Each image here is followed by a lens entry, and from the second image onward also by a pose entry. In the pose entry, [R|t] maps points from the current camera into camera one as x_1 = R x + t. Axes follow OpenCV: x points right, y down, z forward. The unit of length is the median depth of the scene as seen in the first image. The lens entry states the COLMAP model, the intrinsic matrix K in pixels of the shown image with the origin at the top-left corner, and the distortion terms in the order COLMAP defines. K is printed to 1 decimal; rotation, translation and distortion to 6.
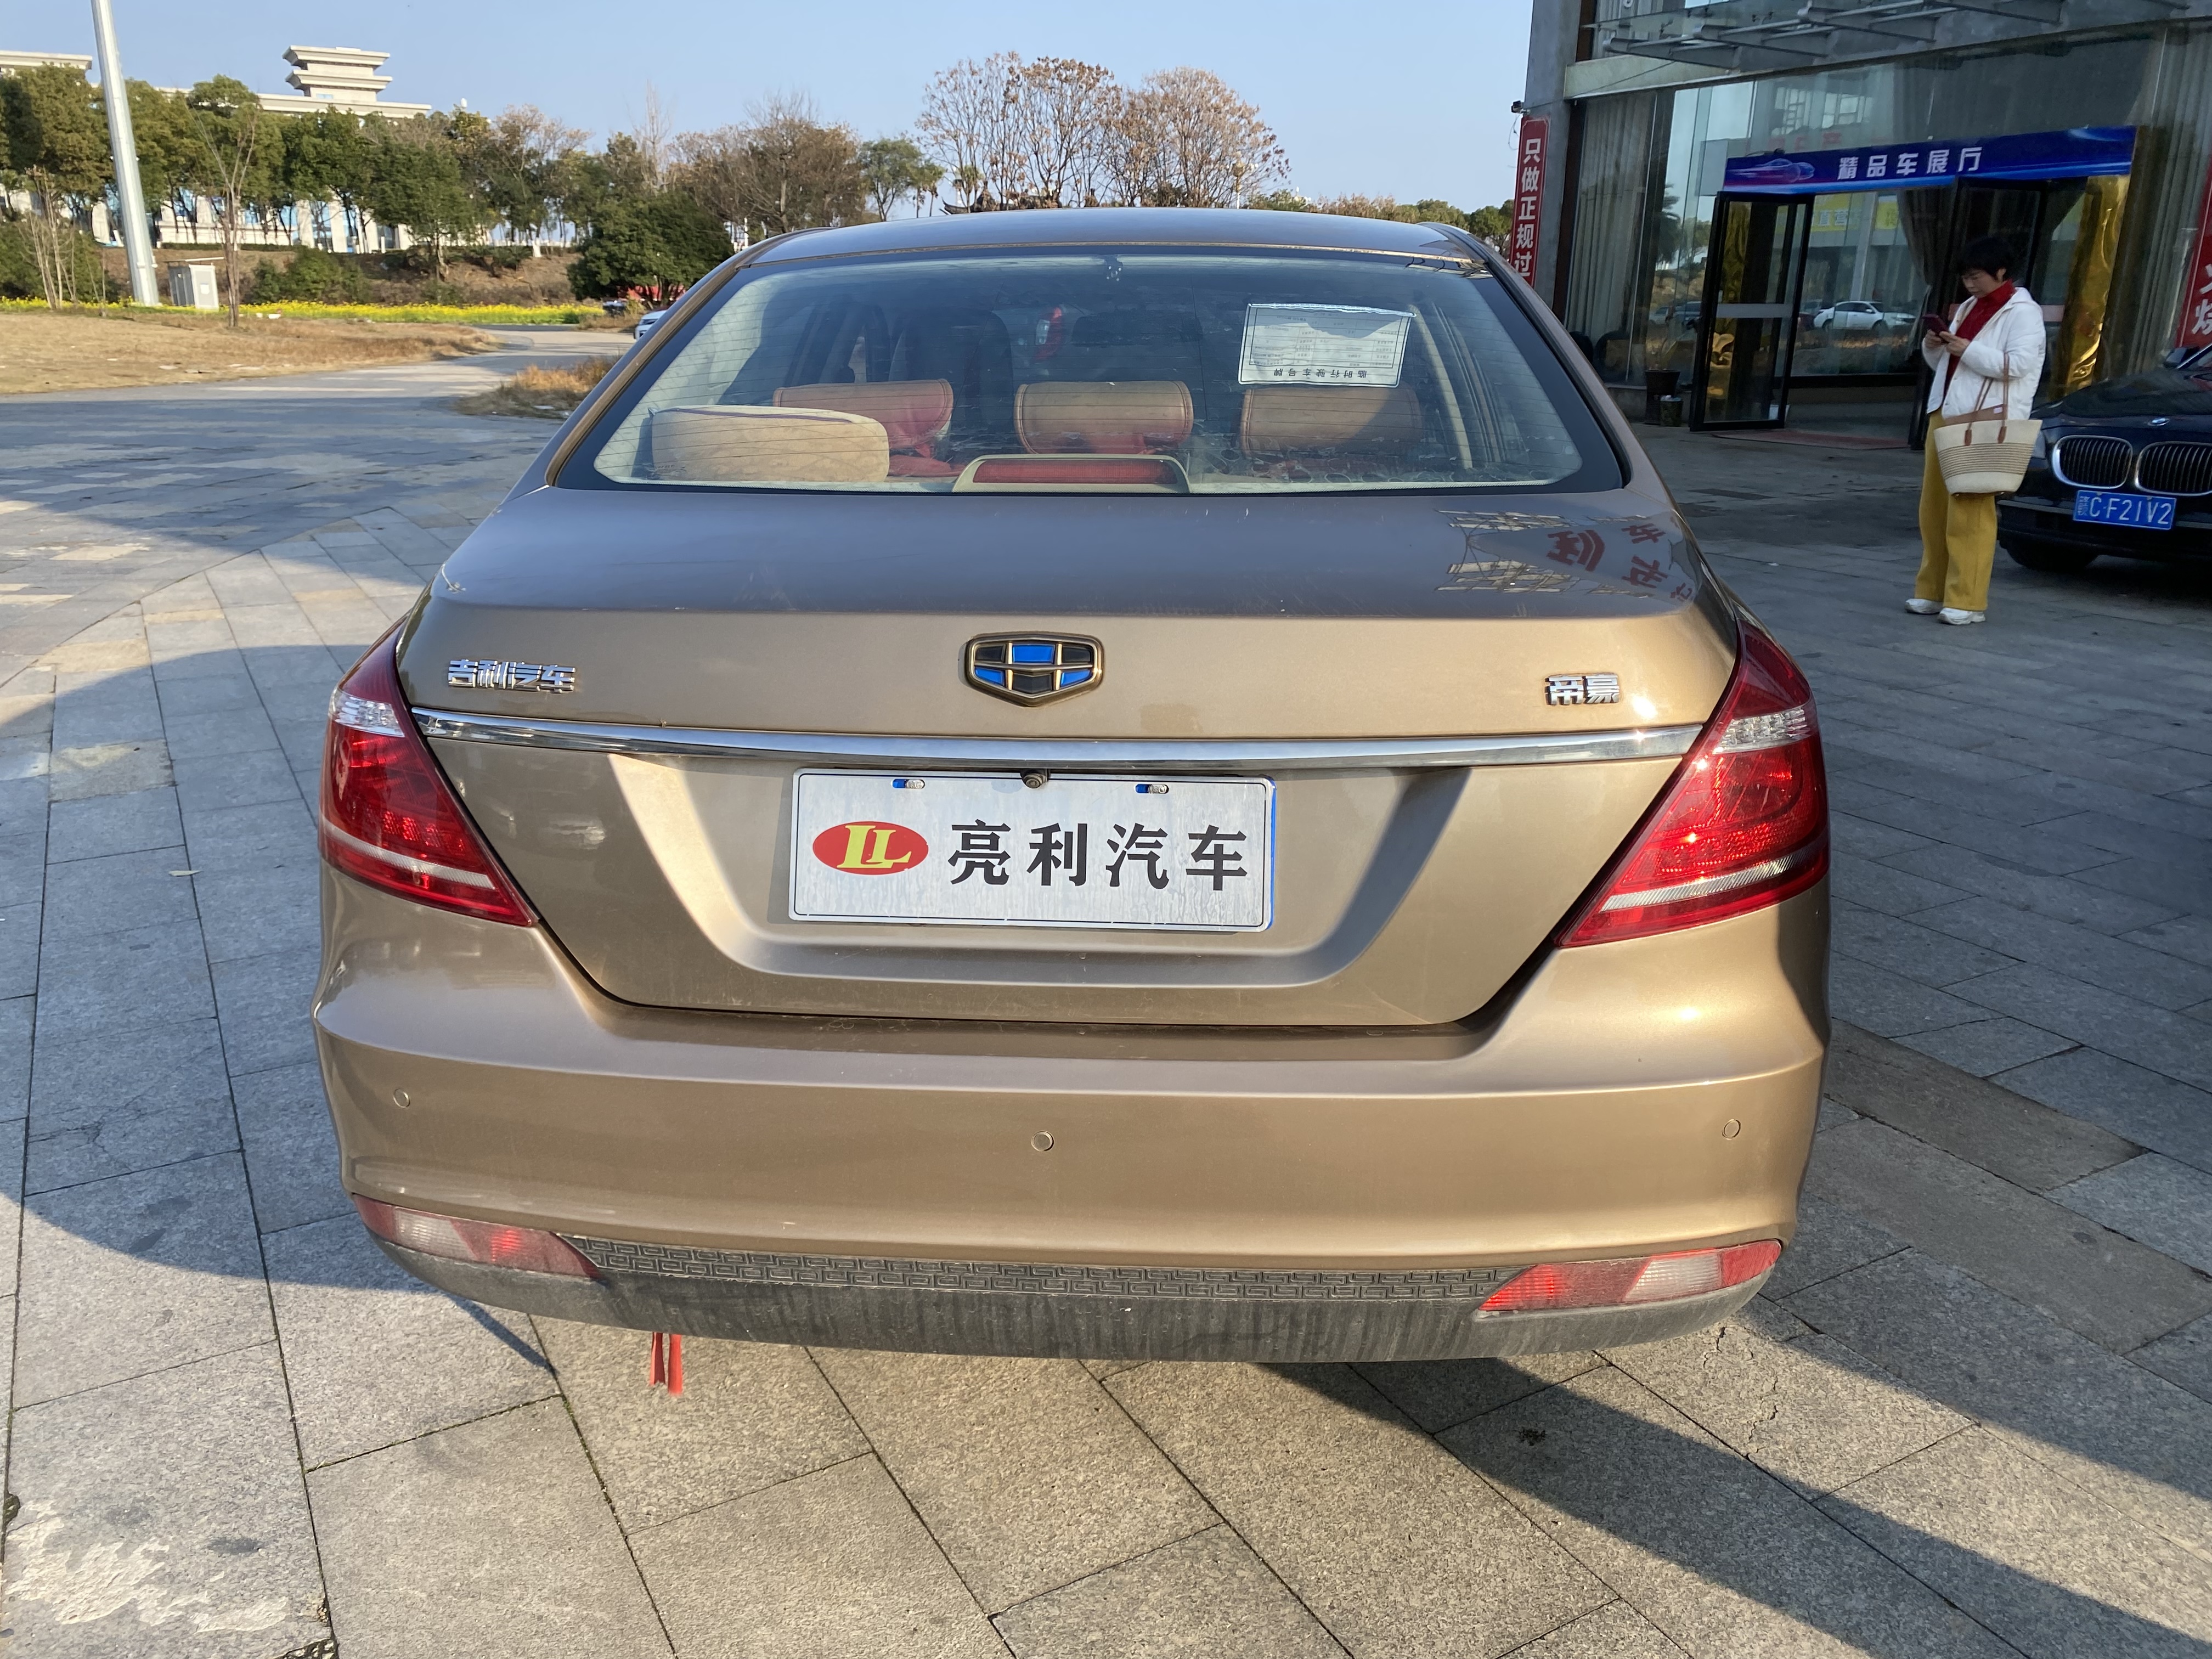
lens RADIAL K [[1687.6, 0, 1079.5], [0, 1687.6, 823.9], [0, 0, 1]] dist [0.015002, -0.004144]
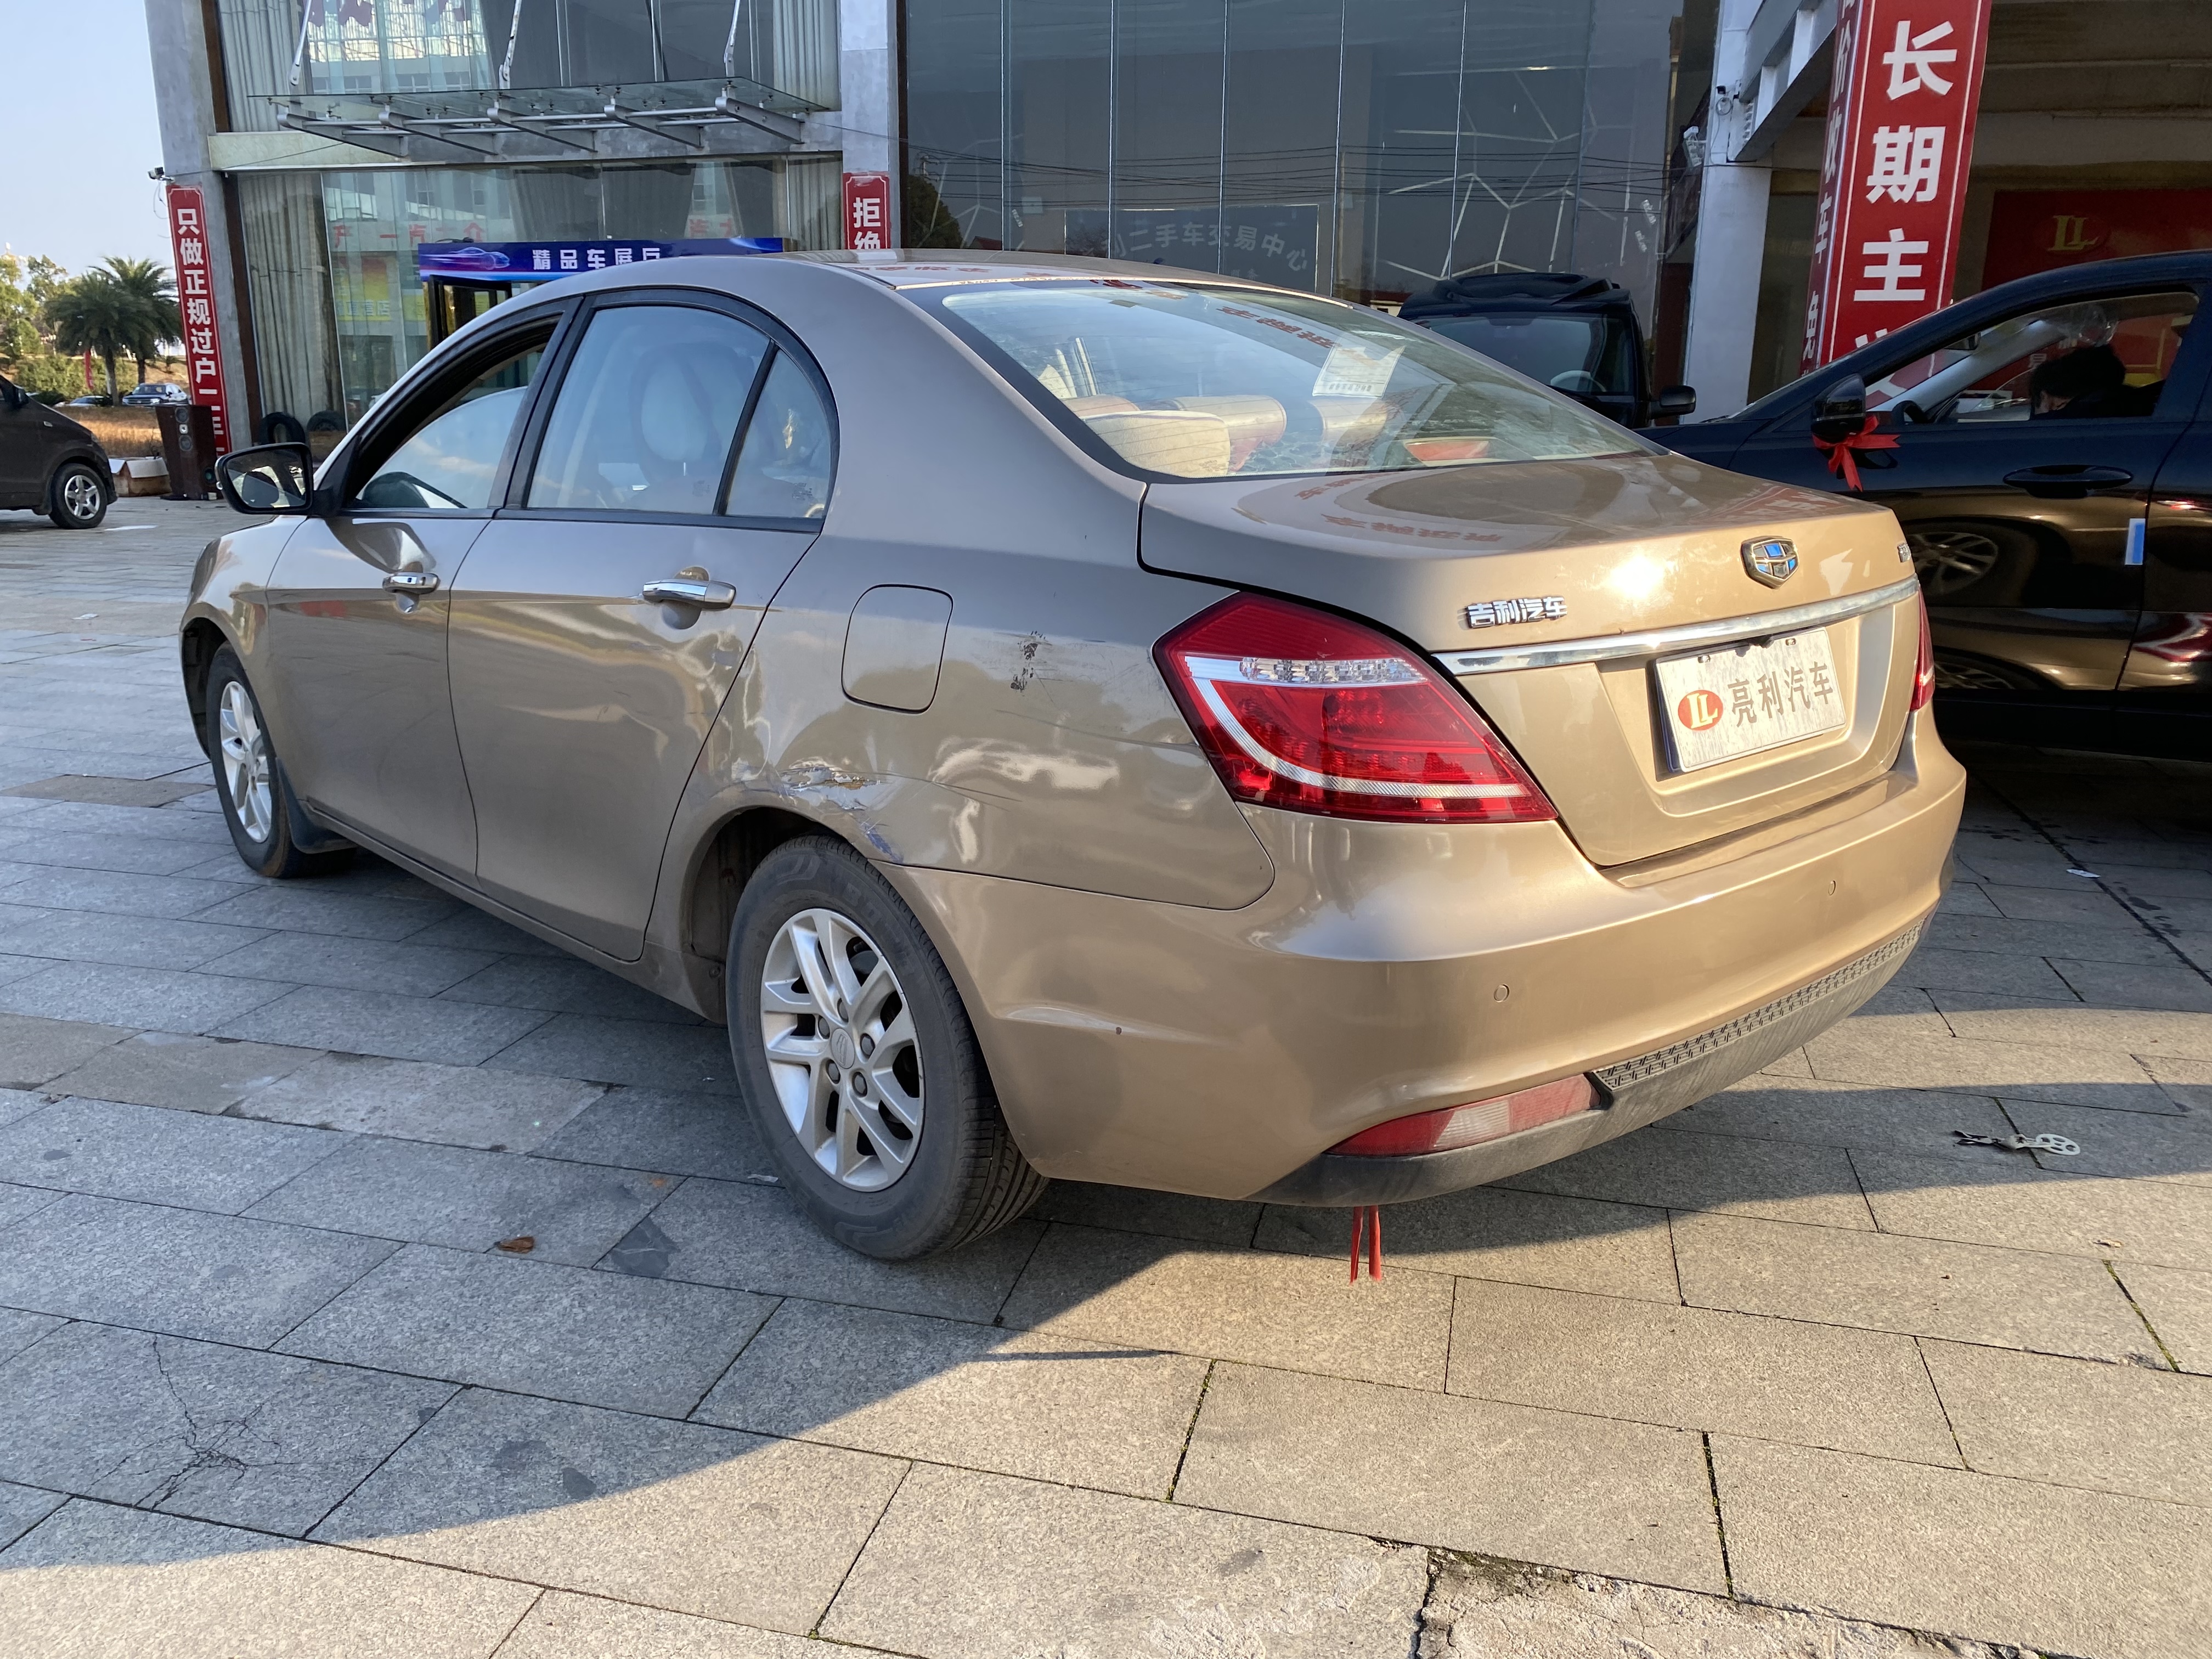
lens RADIAL K [[1687.6, 0, 1079.5], [0, 1687.6, 823.9], [0, 0, 1]] dist [0.015002, -0.004144]
pose [[0.697596, -0.178976, 0.693778, -0.121011], [0.212019, 0.976498, 0.038724, -0.004627], [-0.684403, 0.120081, 0.719147, 0.032912]]
